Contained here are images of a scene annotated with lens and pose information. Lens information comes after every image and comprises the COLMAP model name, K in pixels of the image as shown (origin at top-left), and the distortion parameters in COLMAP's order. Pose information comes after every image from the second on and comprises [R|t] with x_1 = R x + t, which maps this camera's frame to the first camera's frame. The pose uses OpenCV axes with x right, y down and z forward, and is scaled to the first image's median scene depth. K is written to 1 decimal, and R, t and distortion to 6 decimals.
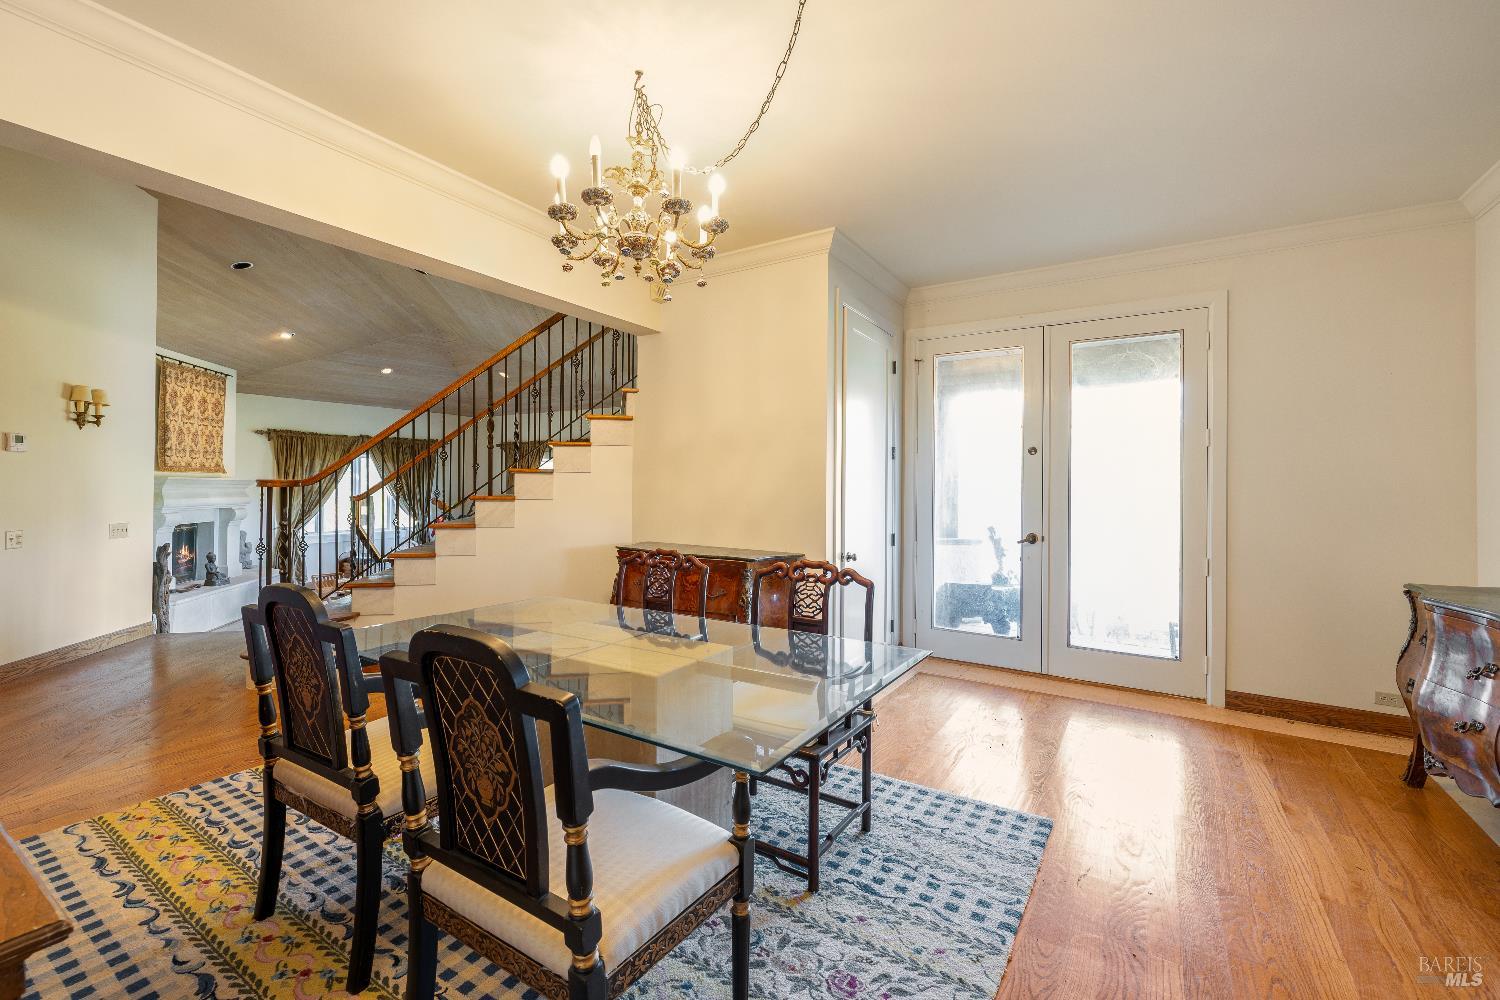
lens RADIAL K [[634.4, 0, 738.8], [0, 634.4, 494.8], [0, 0, 1]] dist [0.001880, 0.000634]
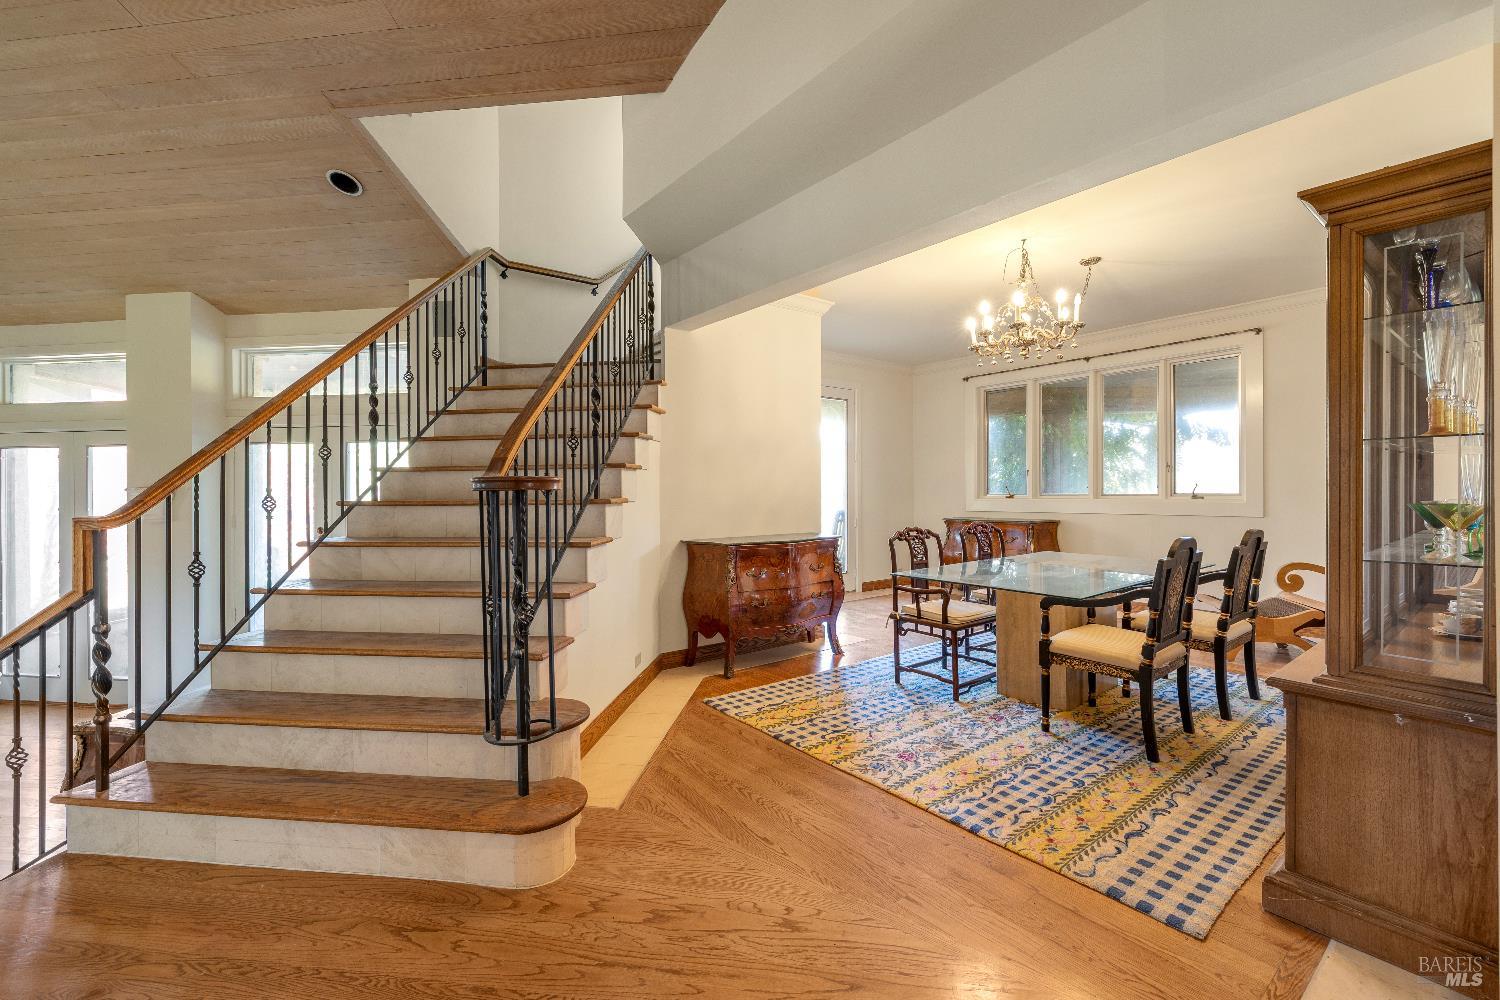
lens RADIAL K [[634.4, 0, 762.9], [0, 634.4, 489.2], [0, 0, 1]] dist [0.001880, 0.000634]
pose [[0.324410, -0.021003, 0.945683, -2.084503], [0.015900, 0.999733, 0.016749, -0.028539], [-0.945783, 0.009603, 0.324658, 1.167741]]
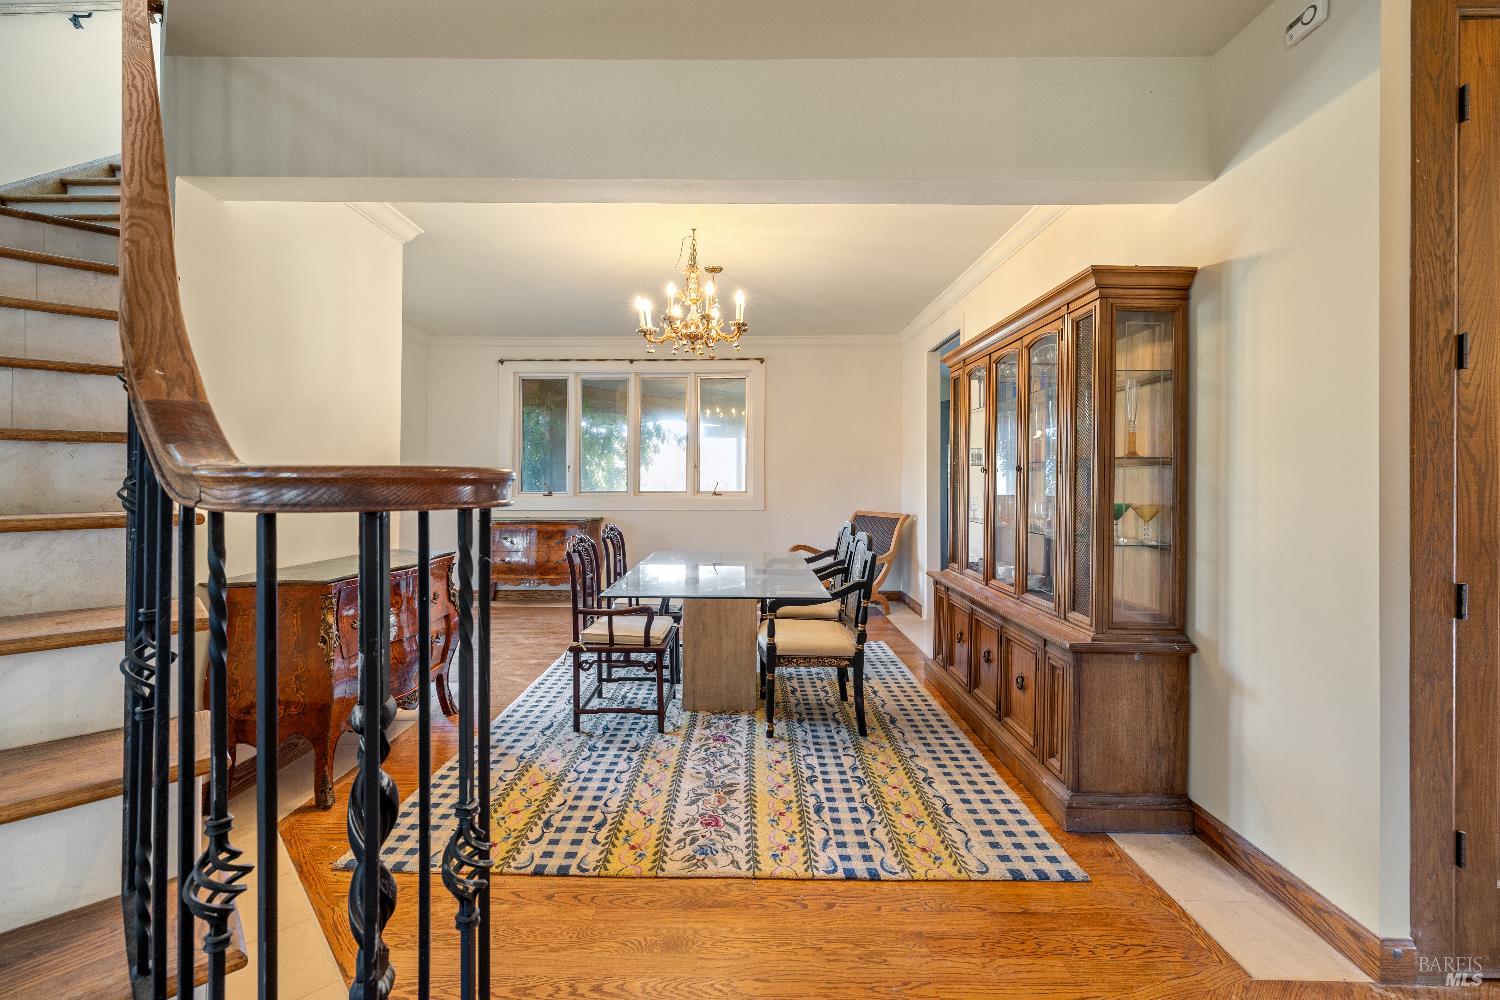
lens RADIAL K [[634.4, 0, 734.2], [0, 634.4, 474.8], [0, 0, 1]] dist [0.001880, 0.000634]
pose [[-0.527288, -0.009926, 0.849629, -1.677494], [-0.011013, 0.999928, 0.004847, -0.032980], [-0.849615, -0.006801, -0.527359, 1.838117]]
